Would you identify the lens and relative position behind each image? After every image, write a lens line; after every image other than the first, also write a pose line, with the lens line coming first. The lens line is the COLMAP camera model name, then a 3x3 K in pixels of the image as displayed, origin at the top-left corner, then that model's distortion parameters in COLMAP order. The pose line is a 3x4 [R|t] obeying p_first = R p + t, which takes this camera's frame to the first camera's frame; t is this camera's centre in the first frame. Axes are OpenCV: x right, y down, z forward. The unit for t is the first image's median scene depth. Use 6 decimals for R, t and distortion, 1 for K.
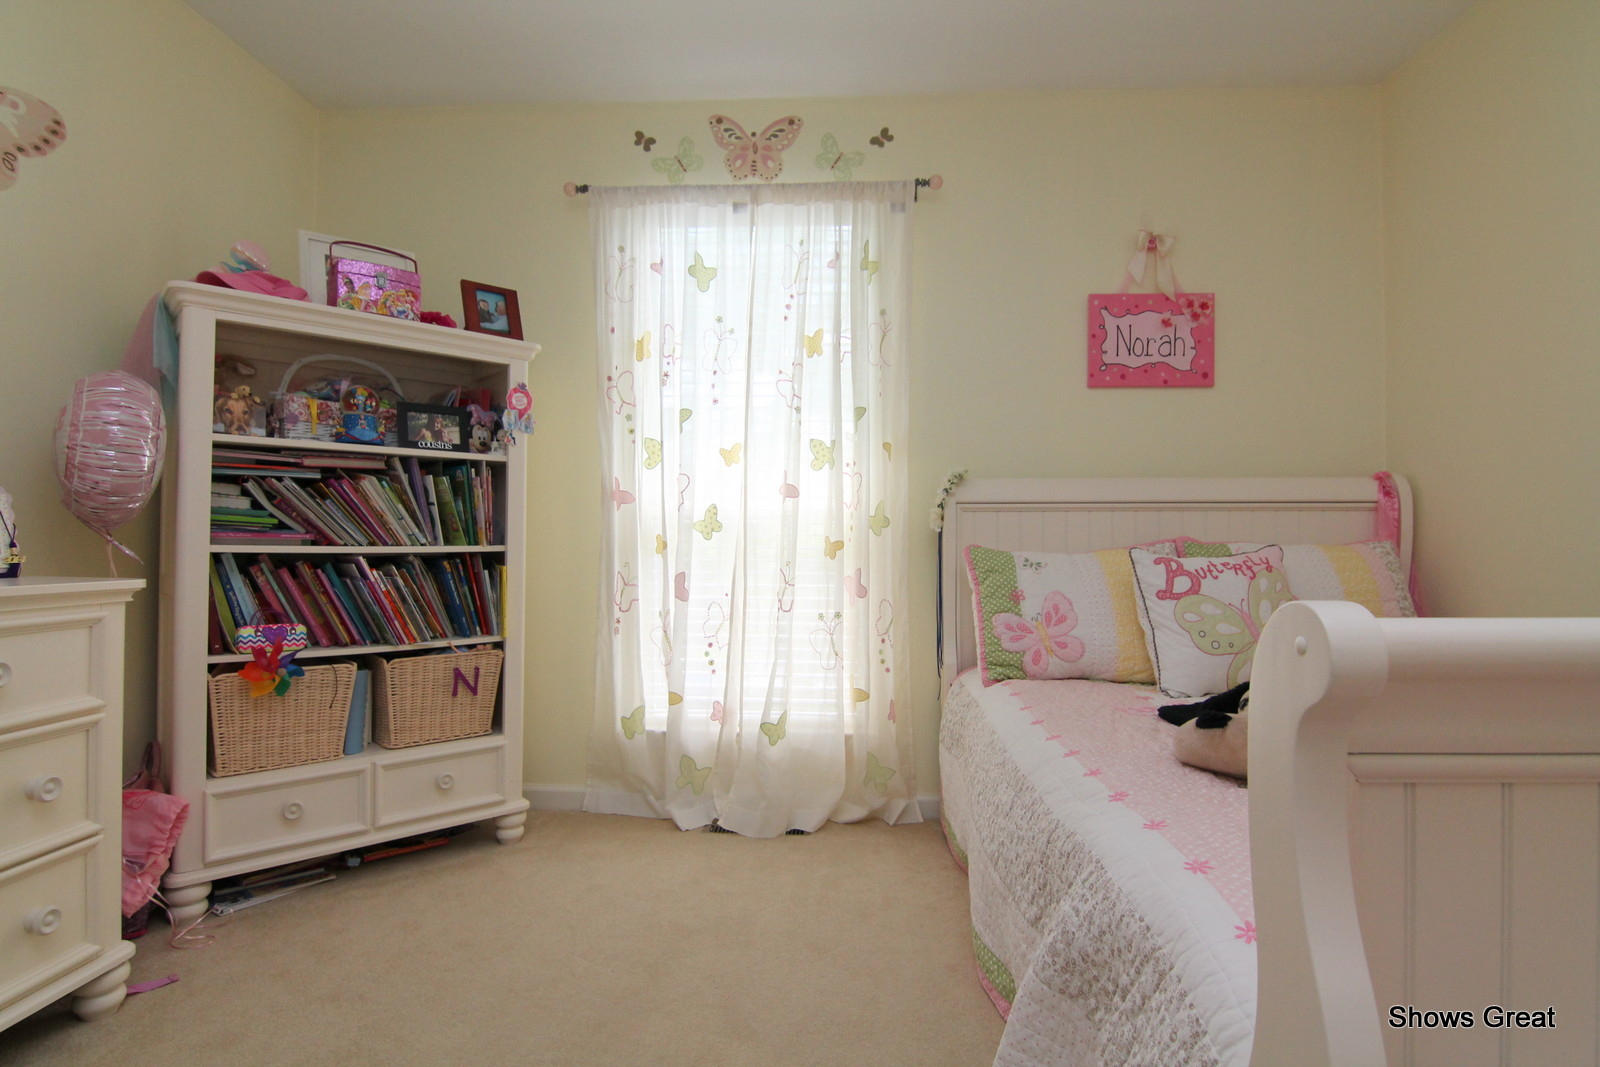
lens RADIAL K [[819.4, 0, 796.9], [0, 819.4, 532.3], [0, 0, 1]] dist [-0.012340, -0.007631]
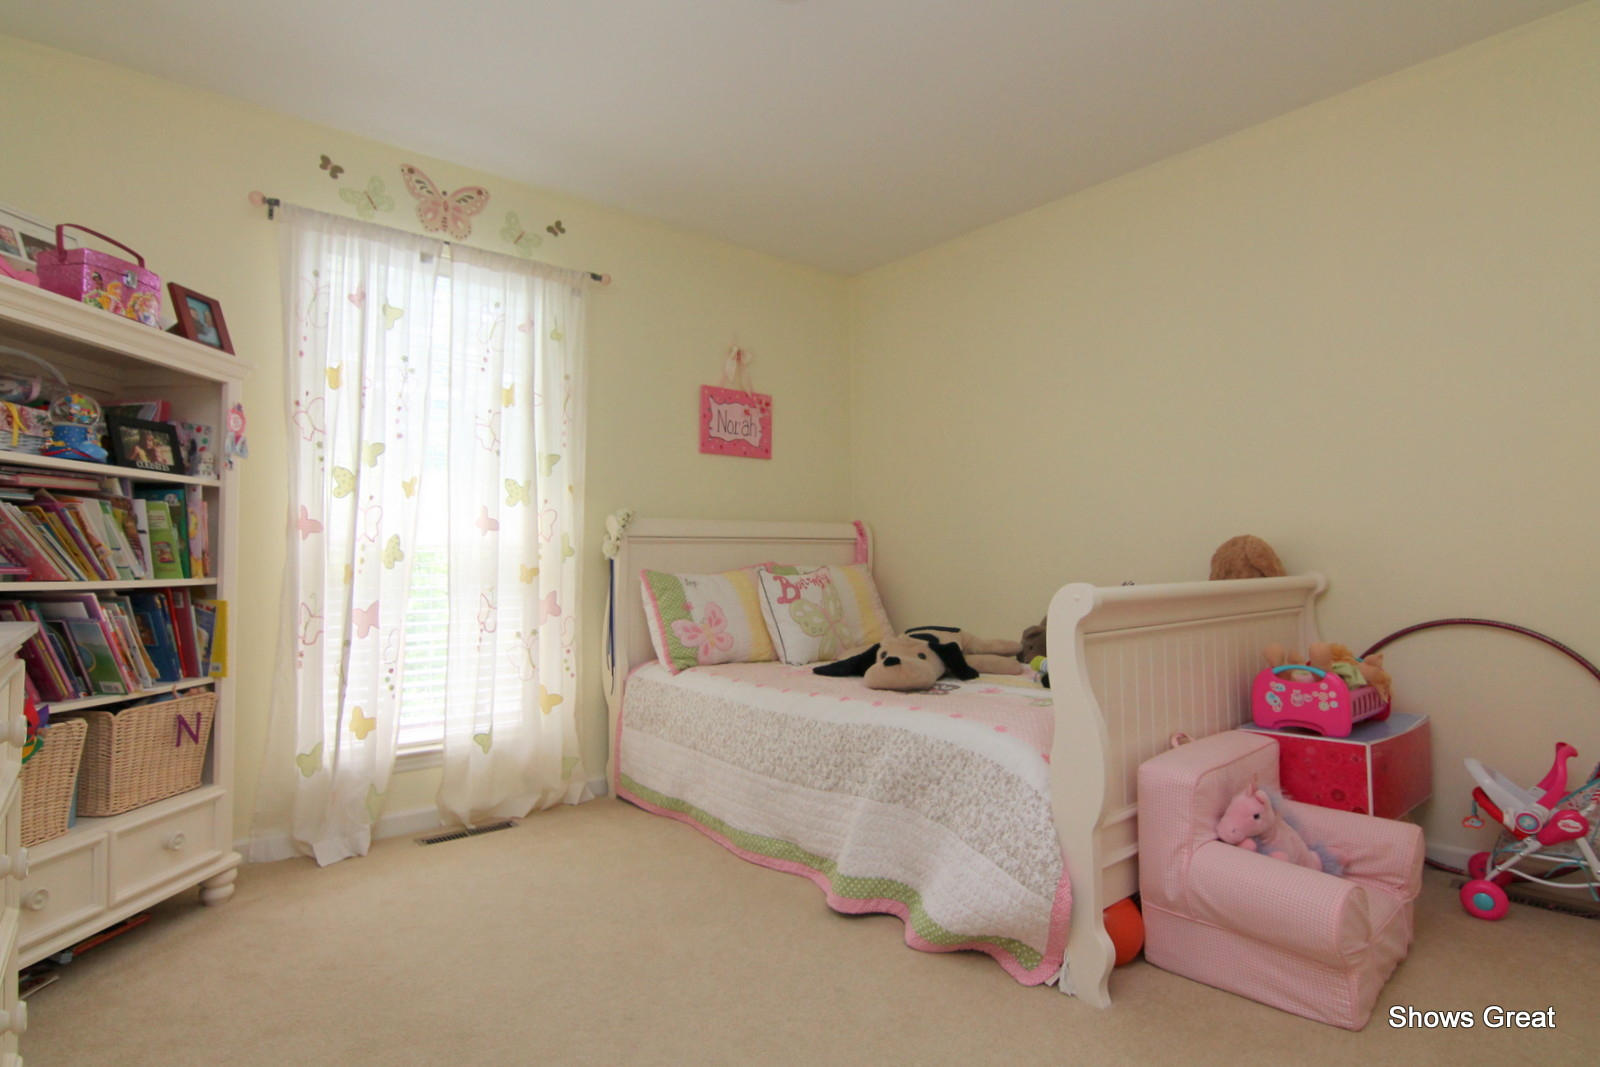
lens RADIAL K [[819.4, 0, 808.1], [0, 819.4, 535.7], [0, 0, 1]] dist [-0.012340, -0.007631]
pose [[0.723960, 0.013053, 0.689718, -0.471871], [0.006606, 0.999644, -0.025852, -0.002947], [-0.689810, 0.023272, 0.723616, -0.110100]]
